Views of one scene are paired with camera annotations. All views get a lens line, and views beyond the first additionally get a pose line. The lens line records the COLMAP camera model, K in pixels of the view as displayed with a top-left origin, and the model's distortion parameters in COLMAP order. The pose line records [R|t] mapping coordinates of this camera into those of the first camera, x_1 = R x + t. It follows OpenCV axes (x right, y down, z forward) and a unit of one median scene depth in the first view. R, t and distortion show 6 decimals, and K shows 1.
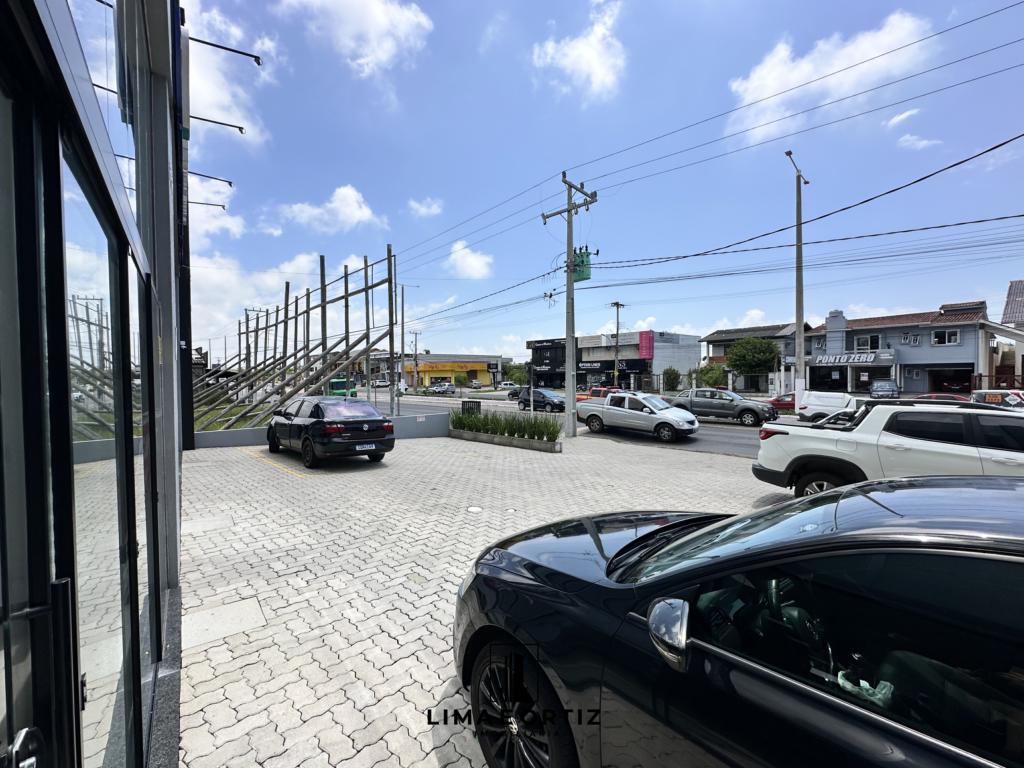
lens RADIAL K [[408.7, 0, 514.6], [0, 408.7, 381.8], [0, 0, 1]] dist [-0.004356, 0.001120]
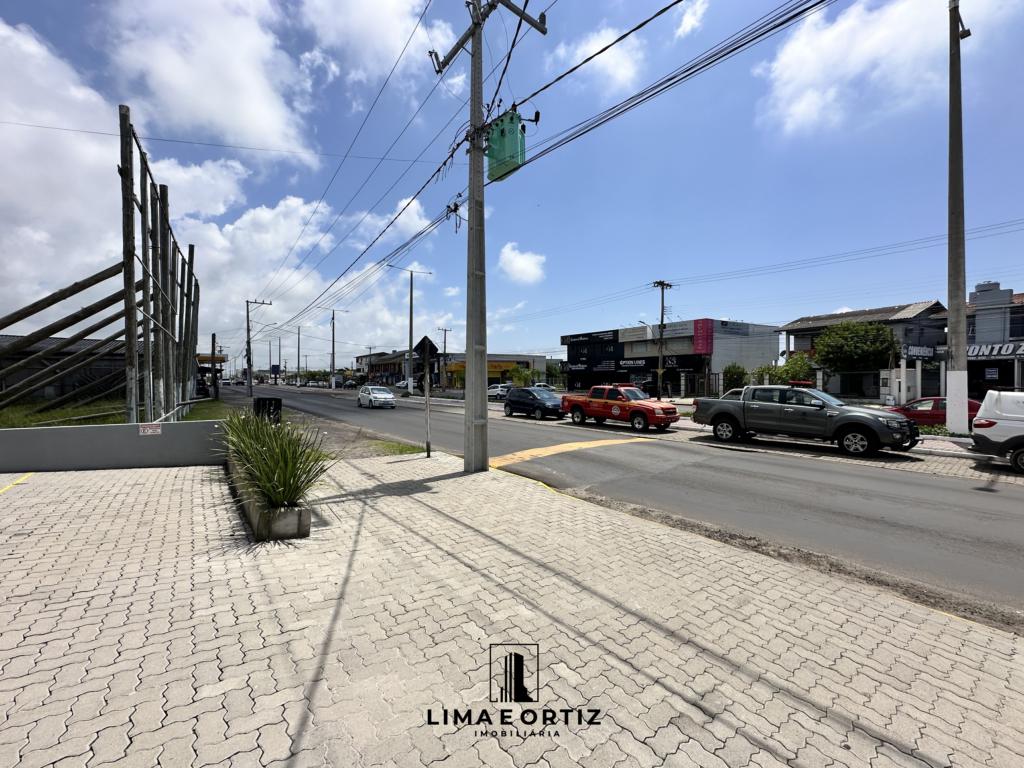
lens RADIAL K [[408.7, 0, 511.5], [0, 408.7, 381.5], [0, 0, 1]] dist [-0.004356, 0.001120]
pose [[0.986900, 0.008303, -0.161118, 0.114589], [-0.010008, 0.999902, -0.009776, 0.011760], [0.161021, 0.011260, 0.986887, 0.214799]]
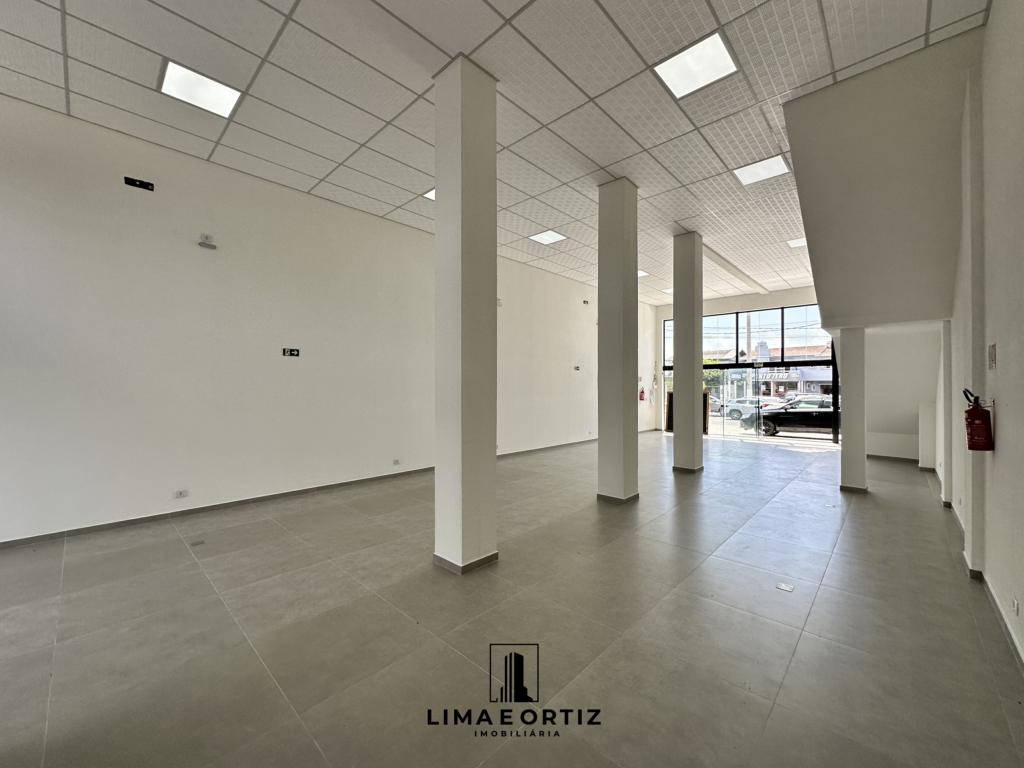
lens RADIAL K [[408.7, 0, 514.9], [0, 408.7, 382.8], [0, 0, 1]] dist [-0.004356, 0.001120]
pose [[0.990129, 0.011589, 0.139677, -0.285821], [-0.008218, 0.999661, -0.024686, 0.009824], [-0.139915, 0.023294, 0.989889, -0.306507]]
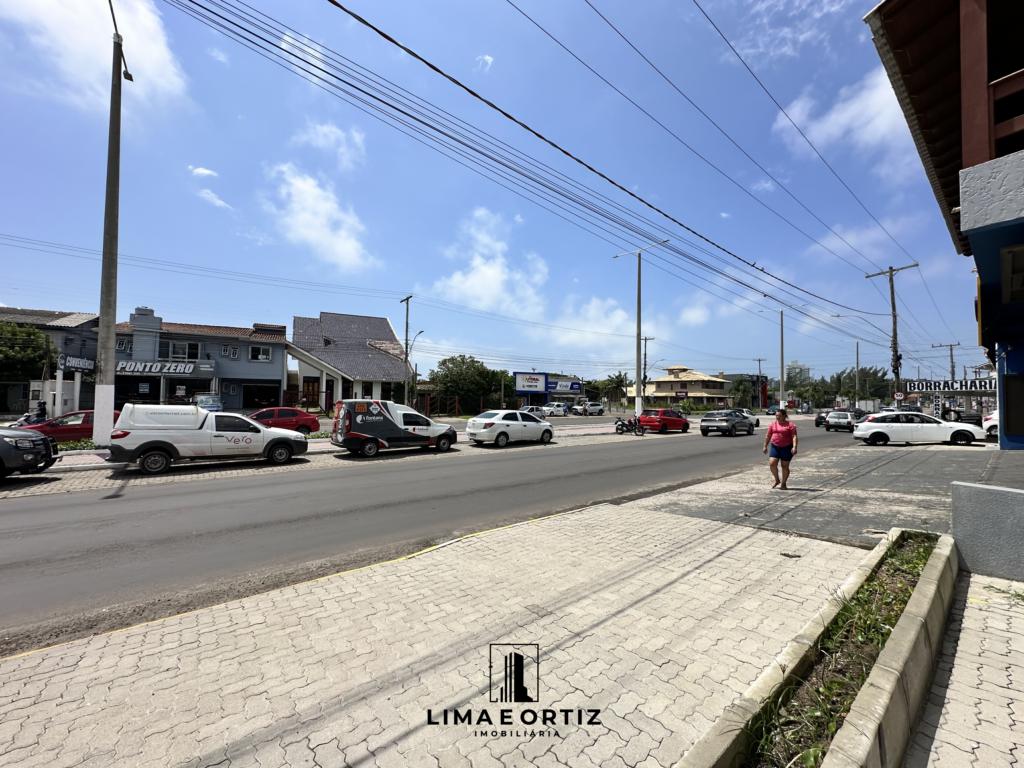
lens RADIAL K [[408.7, 0, 514.3], [0, 408.7, 383.8], [0, 0, 1]] dist [-0.004356, 0.001120]
pose [[0.137110, 0.043246, 0.989611, 0.126328], [0.001158, 0.999039, -0.043819, 0.010874], [-0.990555, 0.007154, 0.136928, 0.210774]]
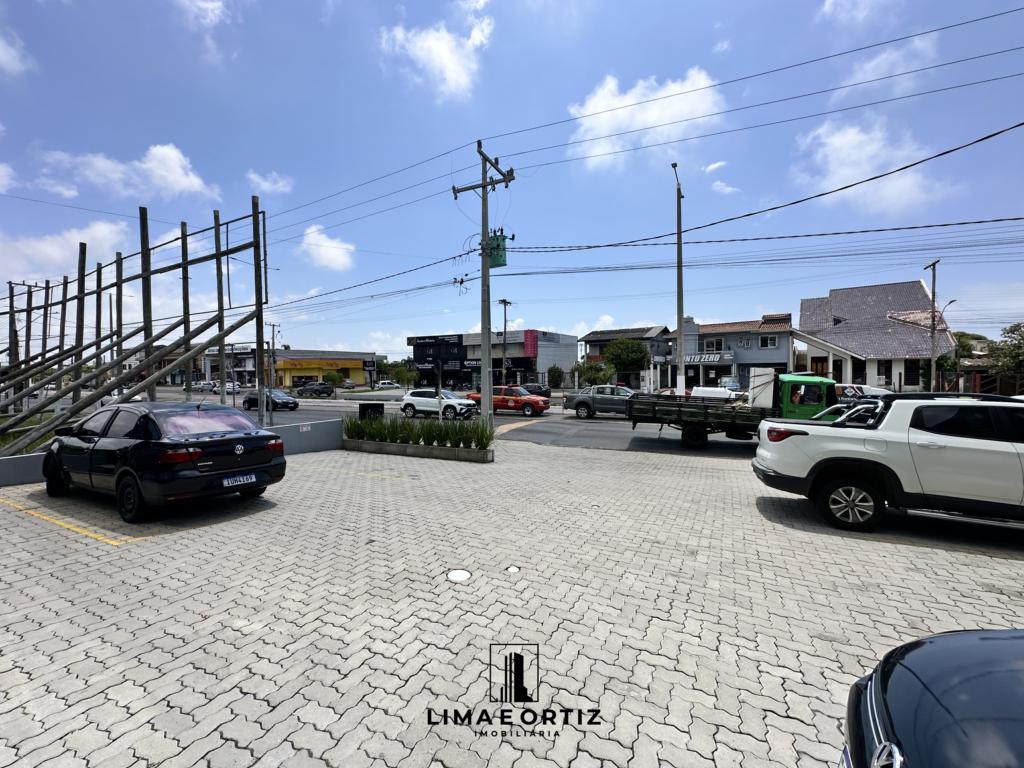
lens RADIAL K [[408.7, 0, 514.3], [0, 408.7, 381.7], [0, 0, 1]] dist [-0.004356, 0.001120]
pose [[0.953981, -0.007367, 0.299775, -0.031433], [0.006547, 0.999972, 0.003740, 0.001159], [-0.299794, -0.001605, 0.954003, 0.056464]]
